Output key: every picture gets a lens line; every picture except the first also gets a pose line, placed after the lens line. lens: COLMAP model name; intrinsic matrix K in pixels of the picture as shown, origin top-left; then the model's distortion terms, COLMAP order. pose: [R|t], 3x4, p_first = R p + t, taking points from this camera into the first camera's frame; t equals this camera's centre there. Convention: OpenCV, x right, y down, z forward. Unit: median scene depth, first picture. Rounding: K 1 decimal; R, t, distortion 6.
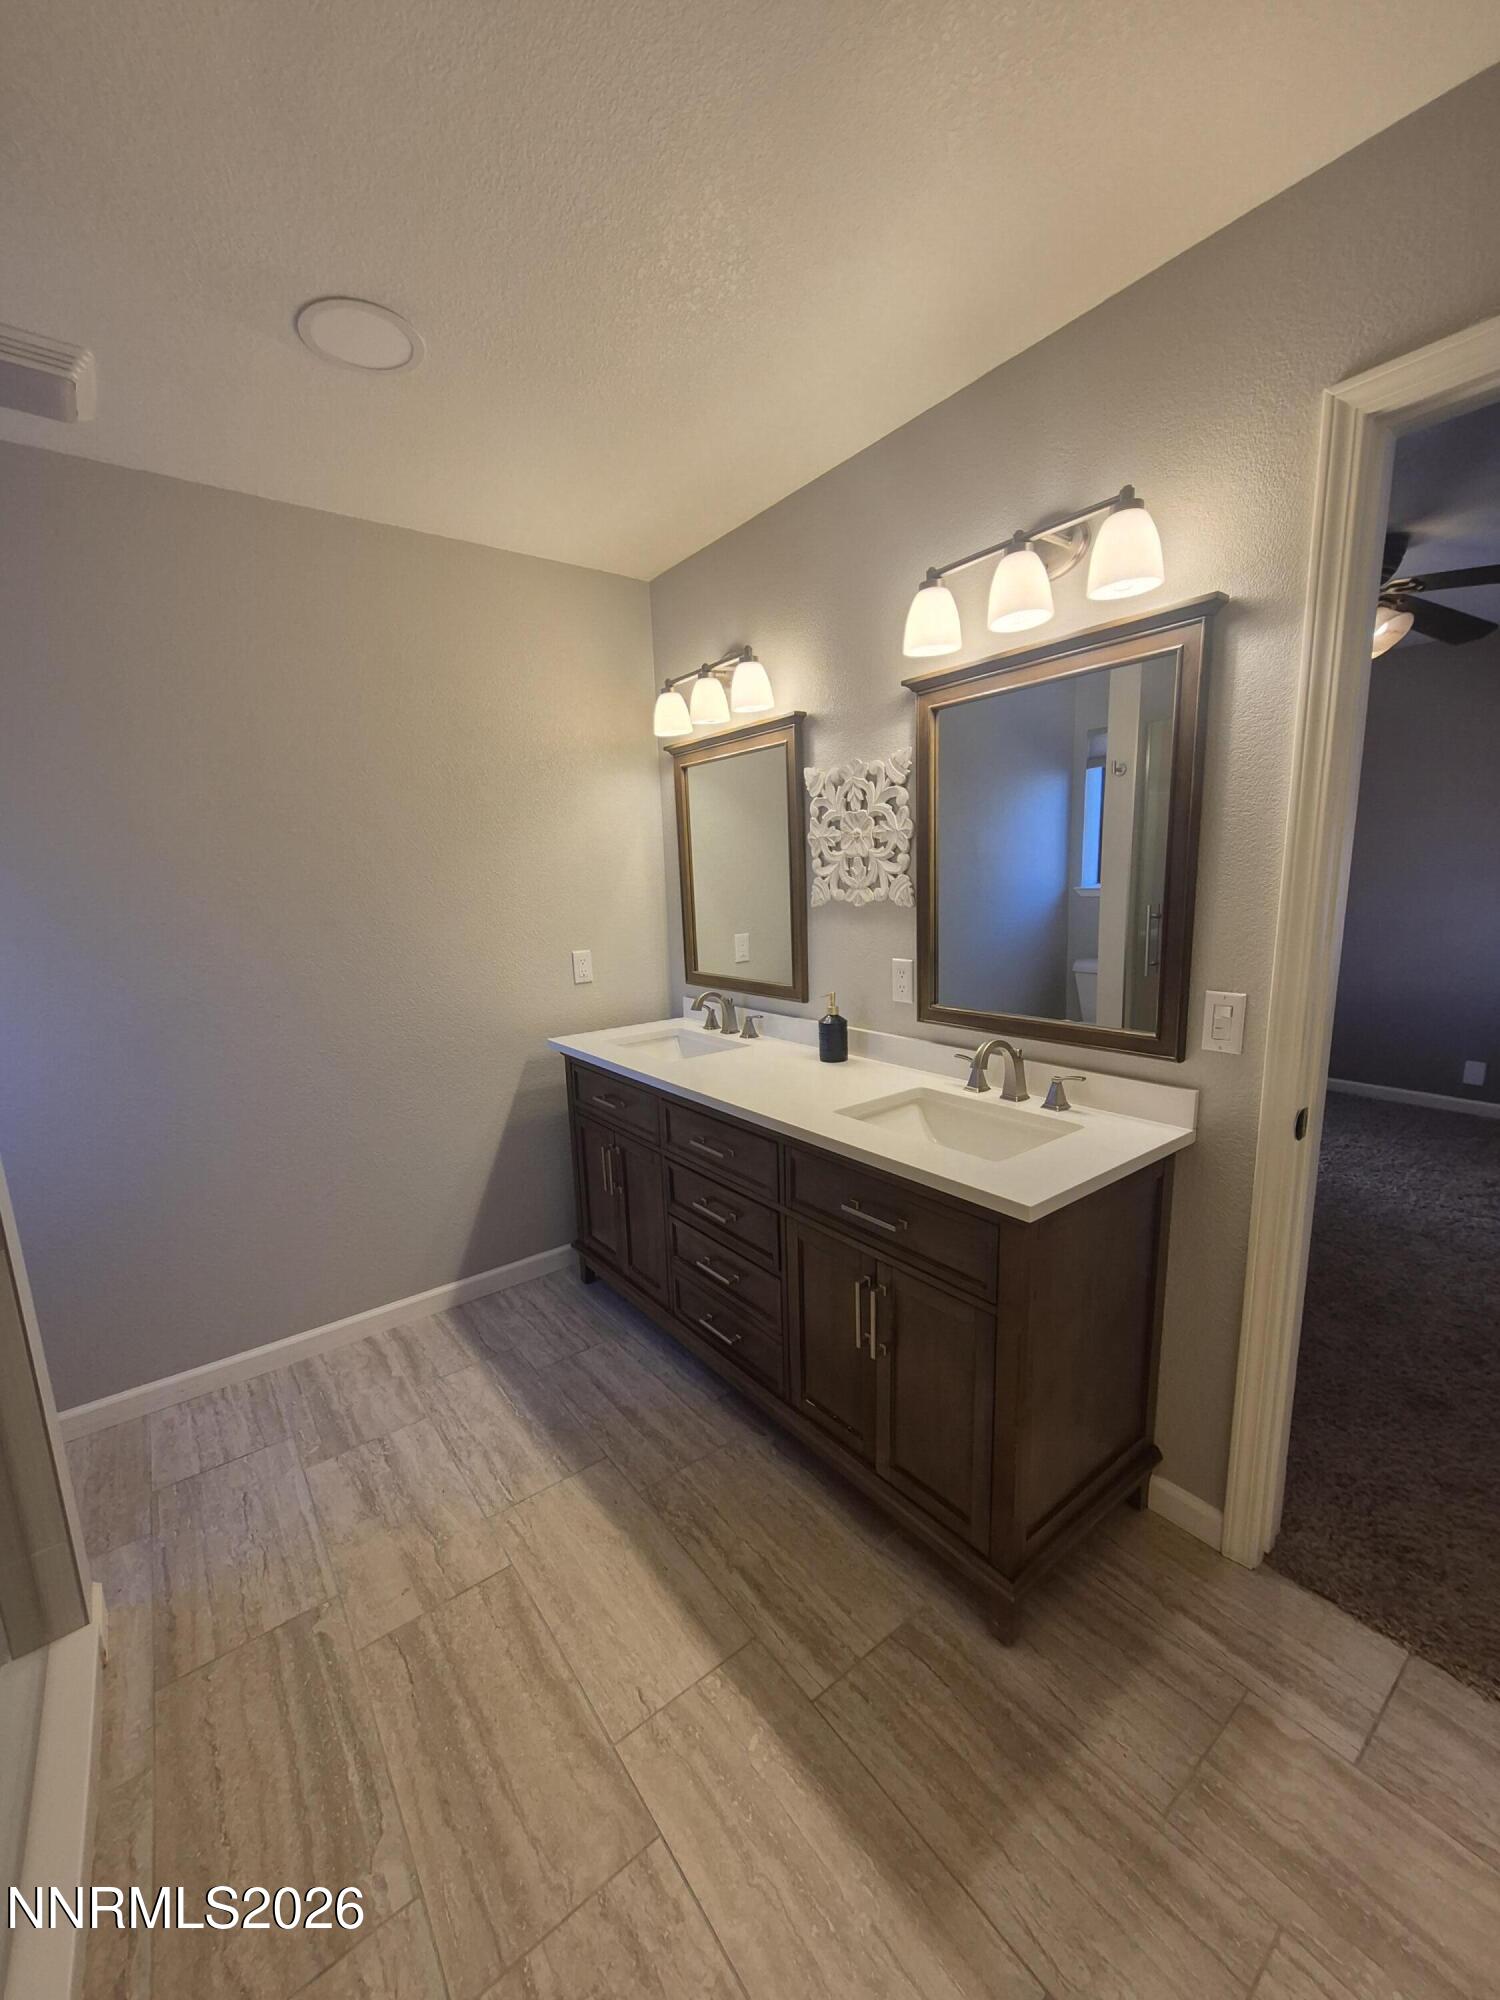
lens RADIAL K [[786.8, 0, 750.1], [0, 786.8, 1006.2], [0, 0, 1]] dist [0.005182, 0.000215]
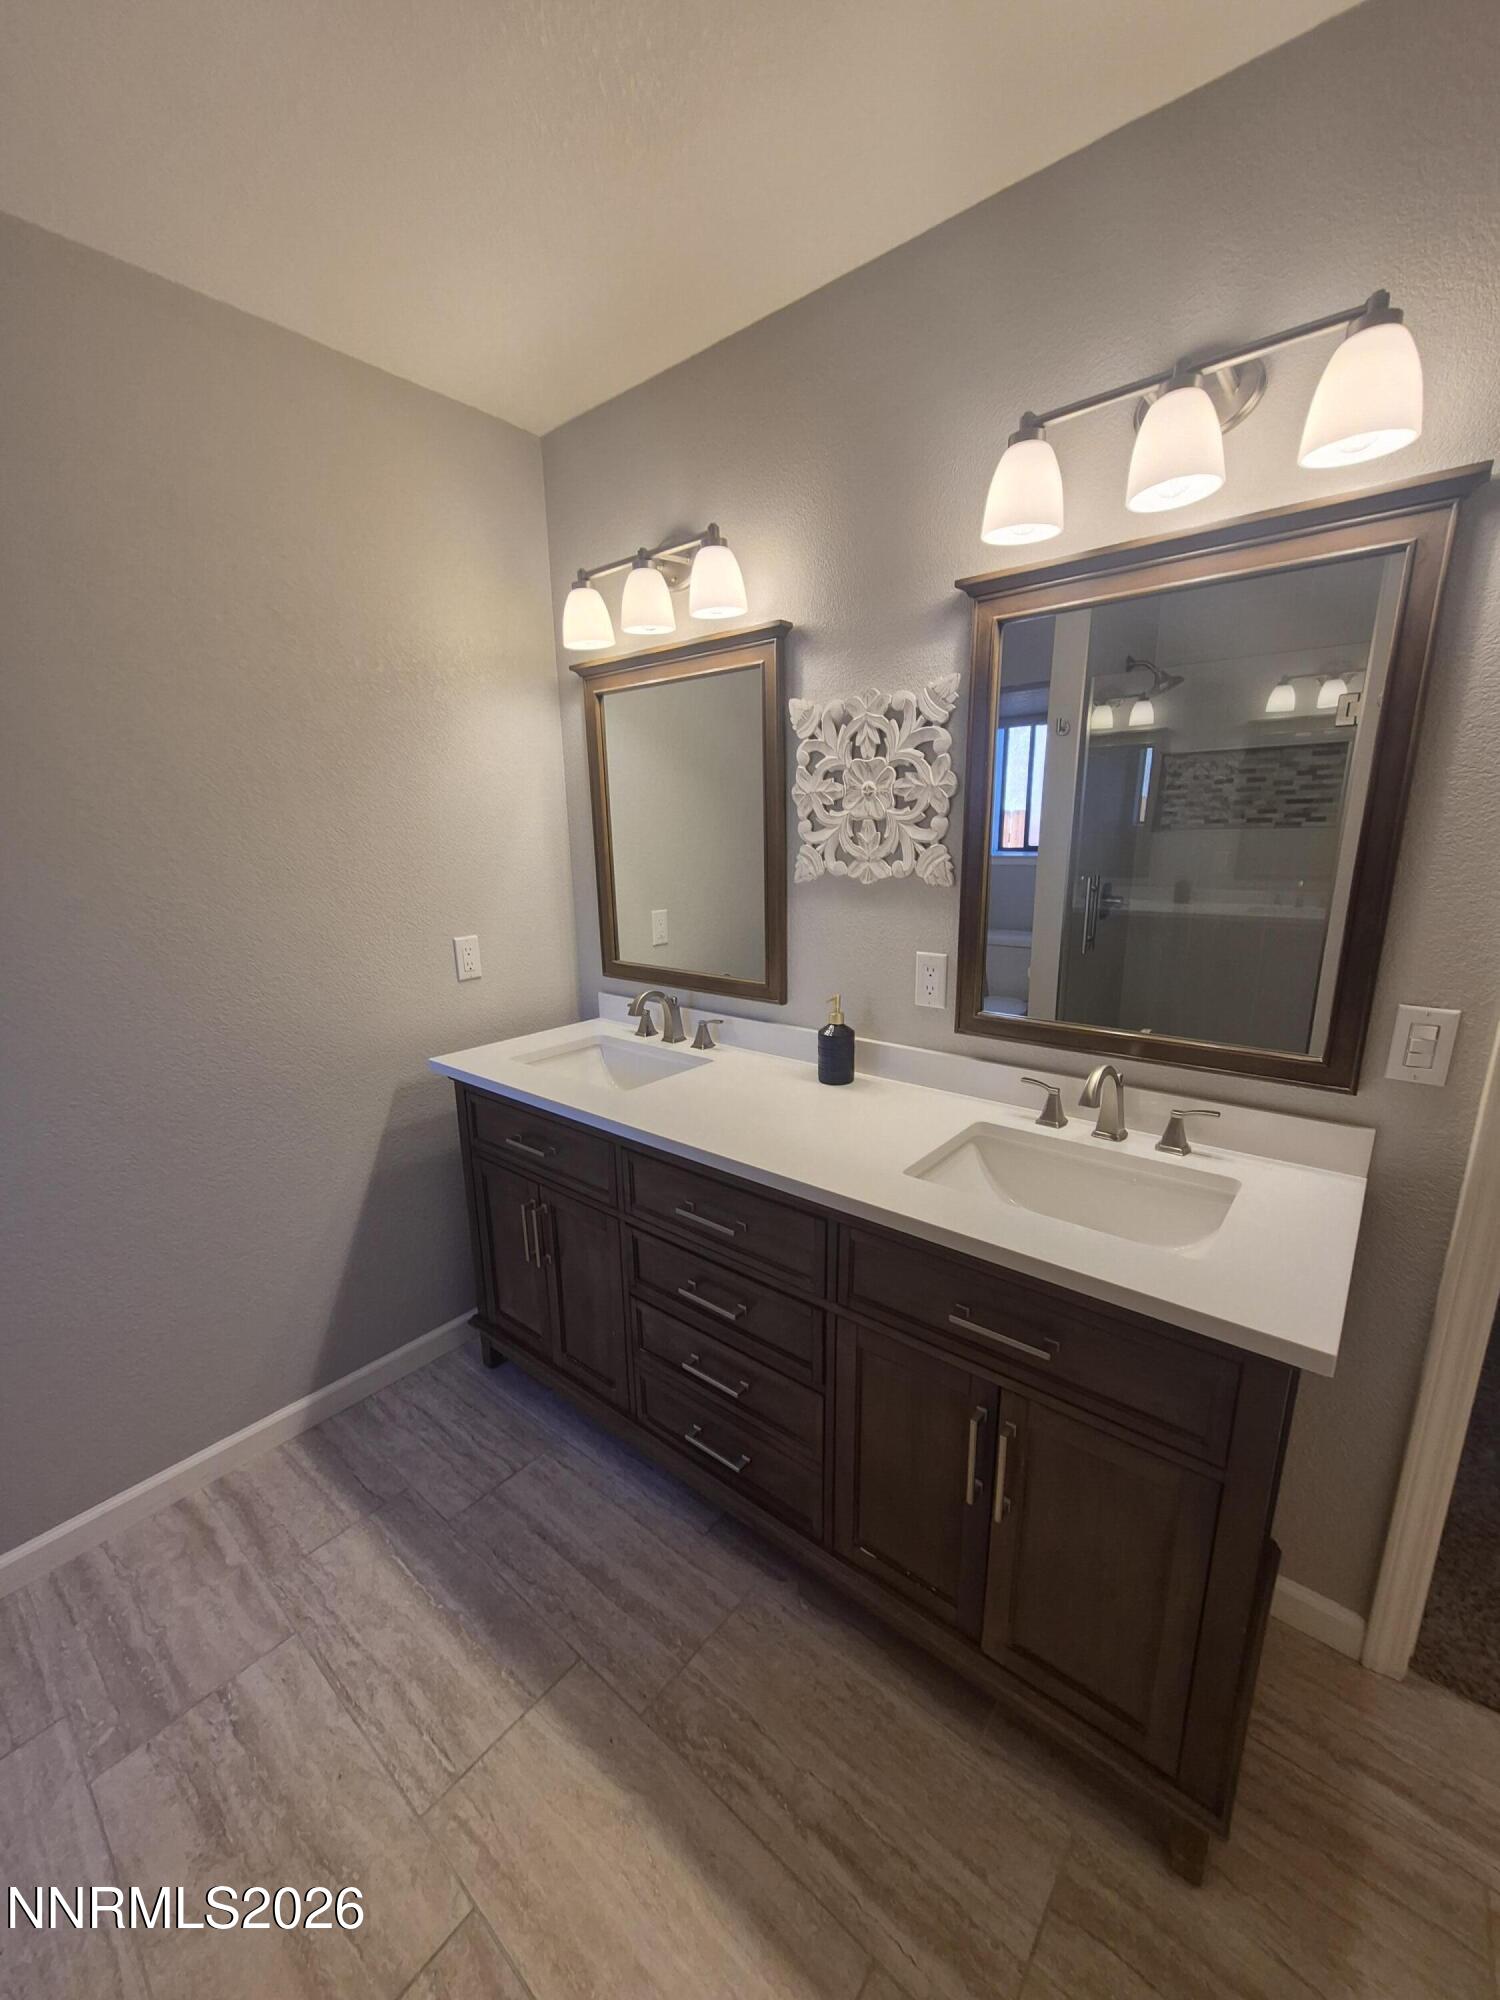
lens RADIAL K [[786.8, 0, 750.8], [0, 786.8, 1011.5], [0, 0, 1]] dist [0.005182, 0.000215]
pose [[0.975012, -0.031766, 0.219871, -0.173335], [0.019282, 0.998090, 0.058696, -0.056449], [-0.221315, -0.052990, 0.973762, 0.302943]]
